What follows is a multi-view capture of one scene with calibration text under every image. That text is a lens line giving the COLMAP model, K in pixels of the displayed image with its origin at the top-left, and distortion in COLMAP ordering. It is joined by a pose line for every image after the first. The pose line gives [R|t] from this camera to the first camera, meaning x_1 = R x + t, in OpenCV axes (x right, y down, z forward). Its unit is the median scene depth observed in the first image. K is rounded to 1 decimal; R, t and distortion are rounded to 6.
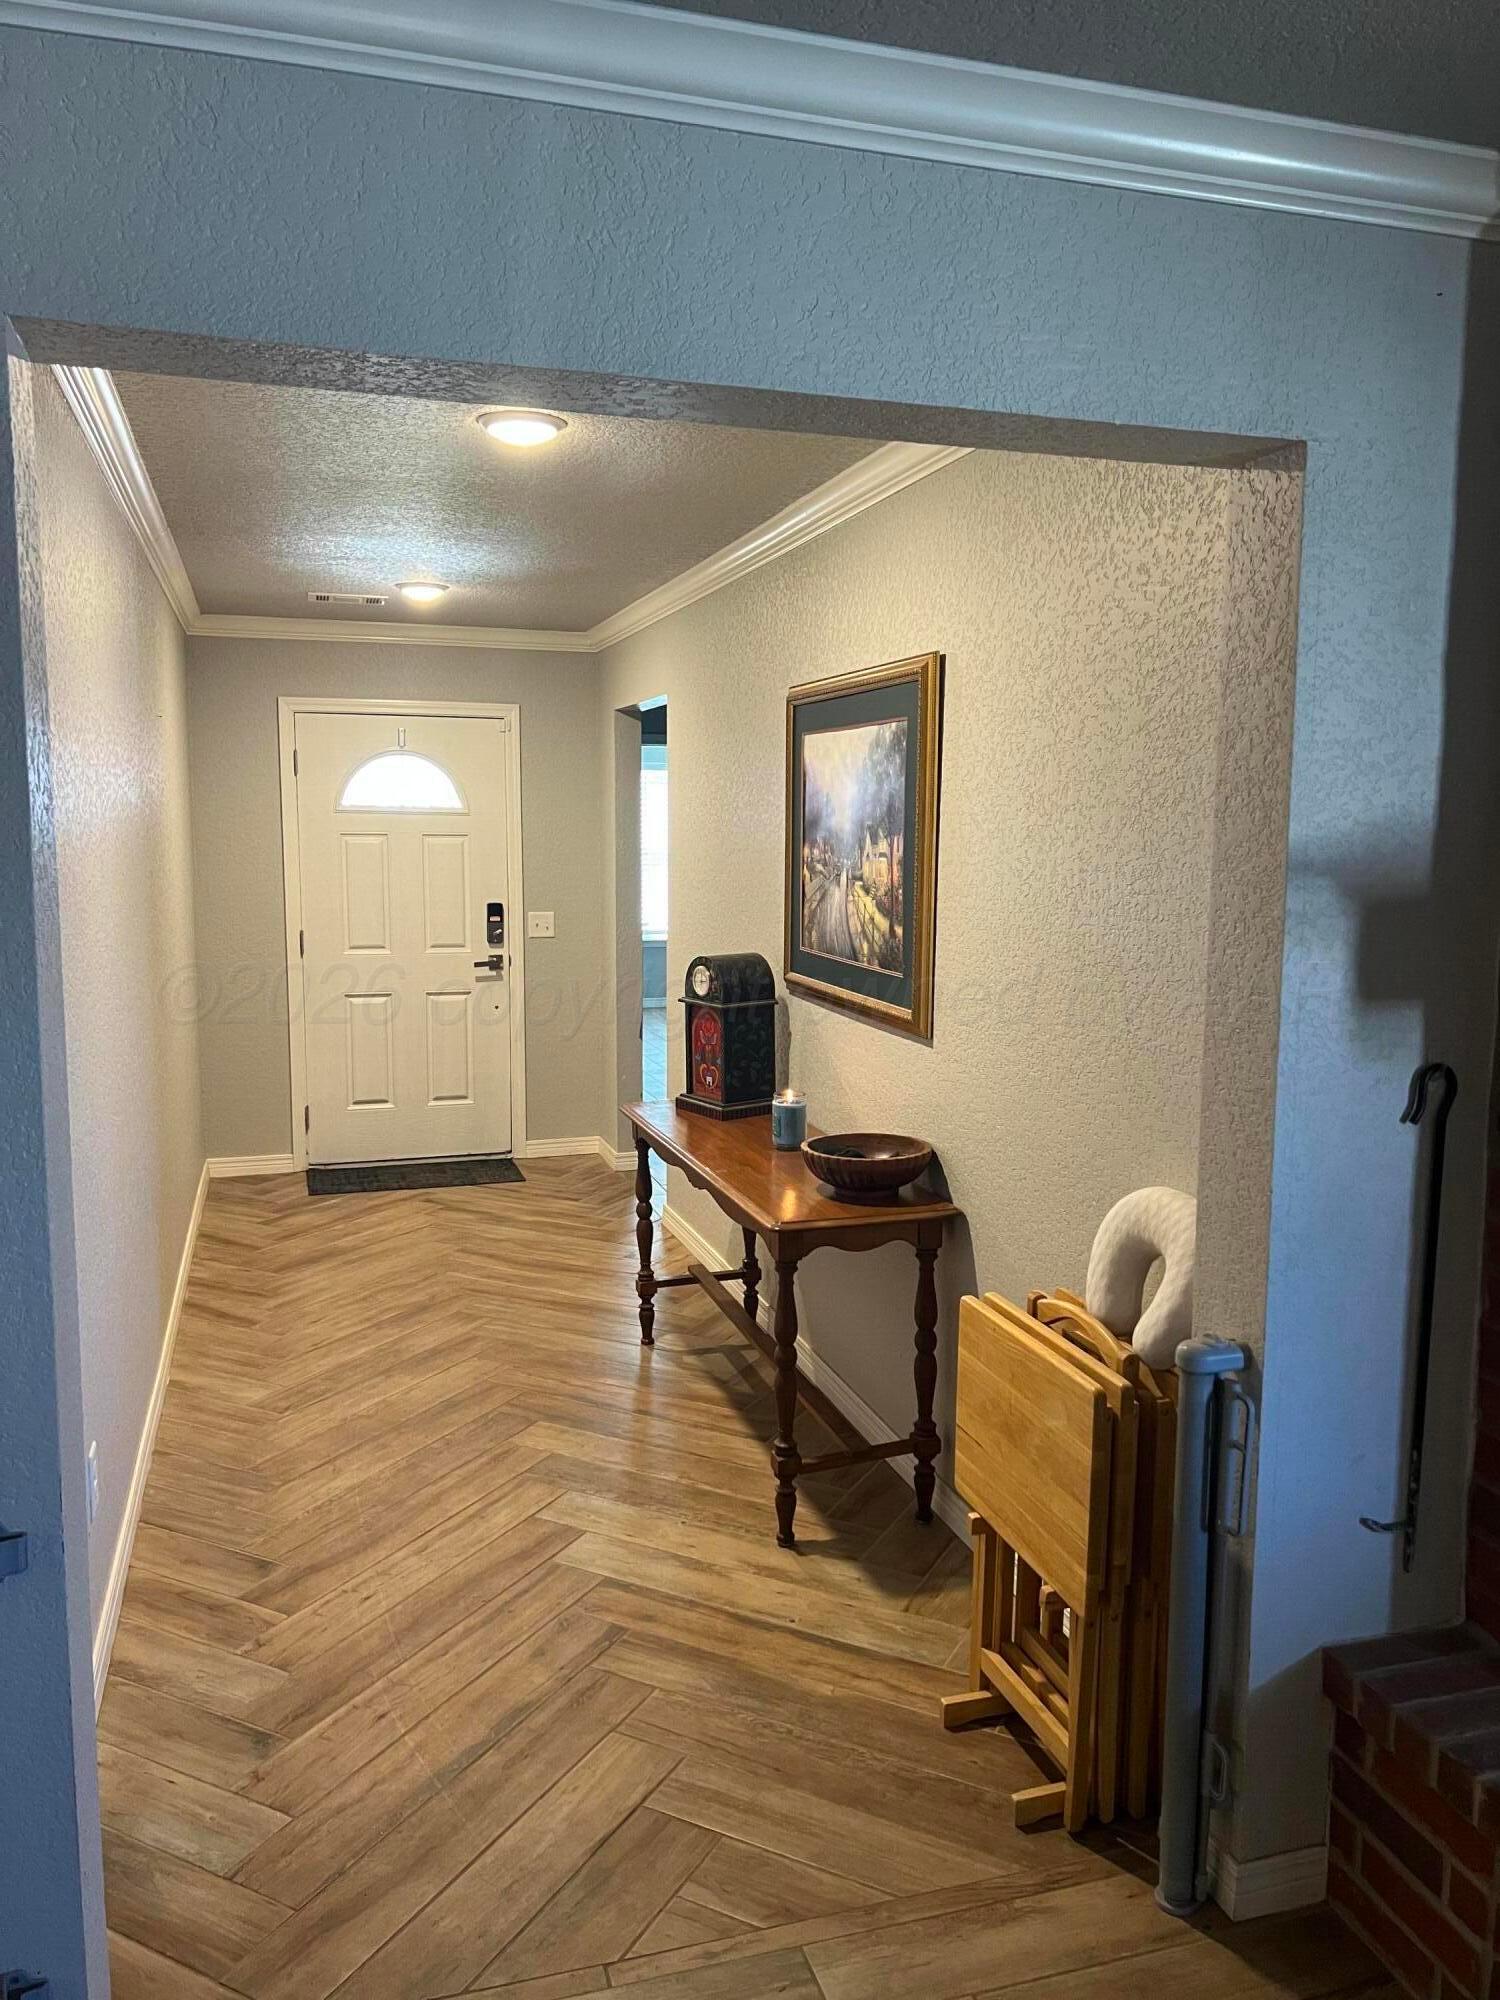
lens RADIAL K [[1517.6, 0, 750.0], [0, 1517.6, 1000.0], [0, 0, 1]] dist [0.137745, -0.143250]
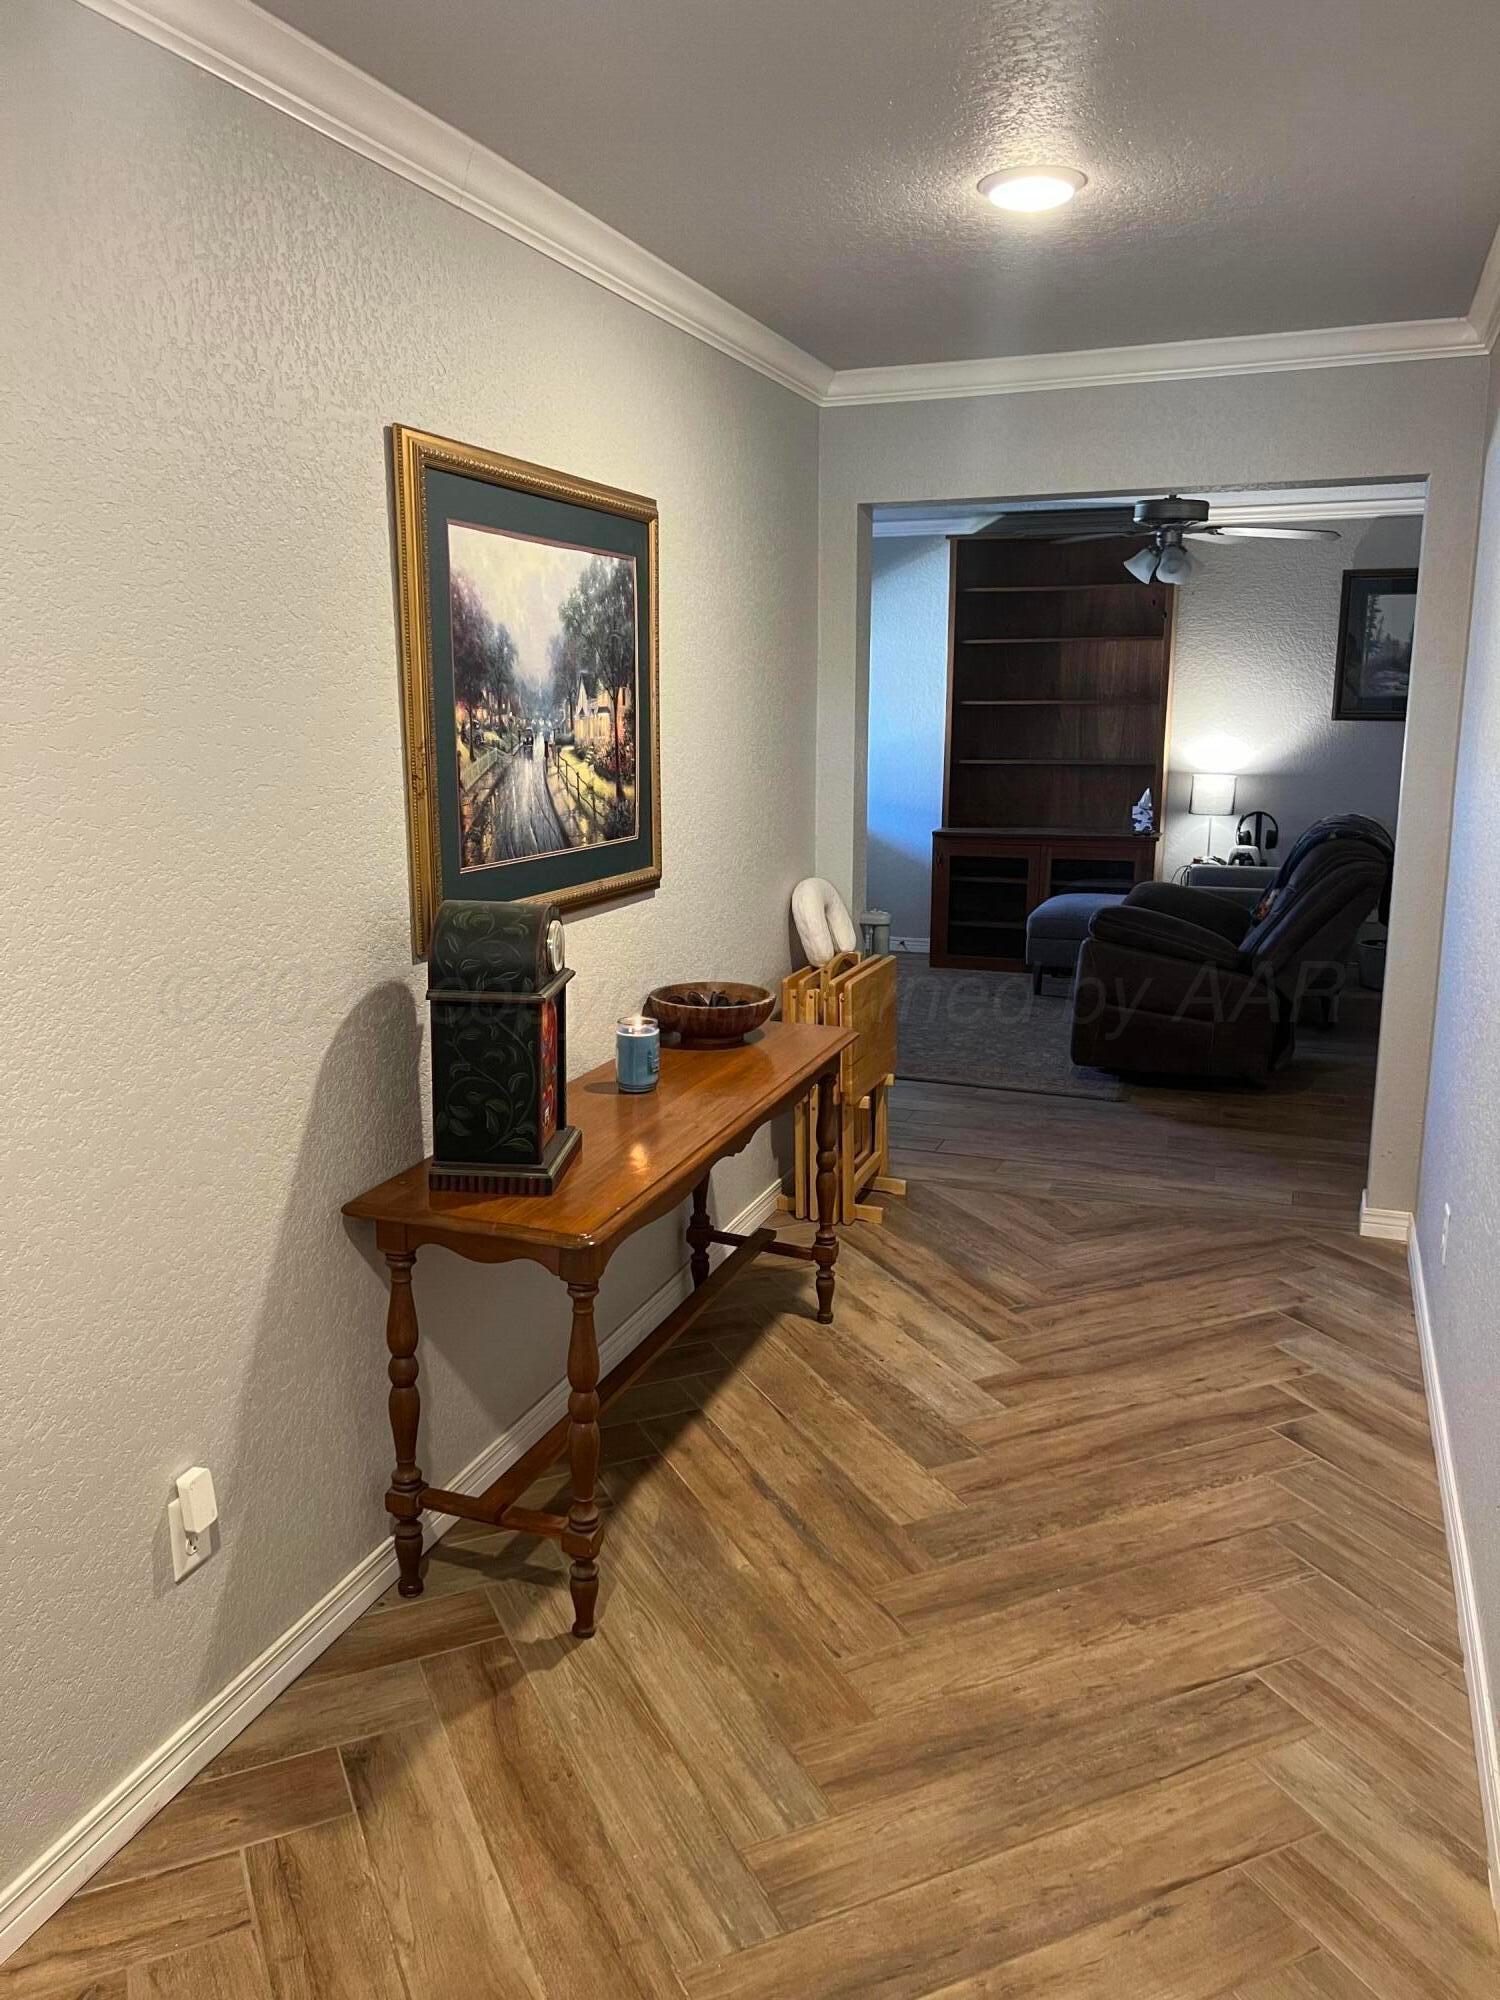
lens RADIAL K [[1517.6, 0, 750.0], [0, 1517.6, 1000.0], [0, 0, 1]] dist [0.137745, -0.143250]
pose [[-0.796575, -0.125470, 0.591375, -0.515306], [0.066404, 0.954146, 0.291884, -0.185702], [-0.600881, 0.271777, -0.751717, 1.645775]]
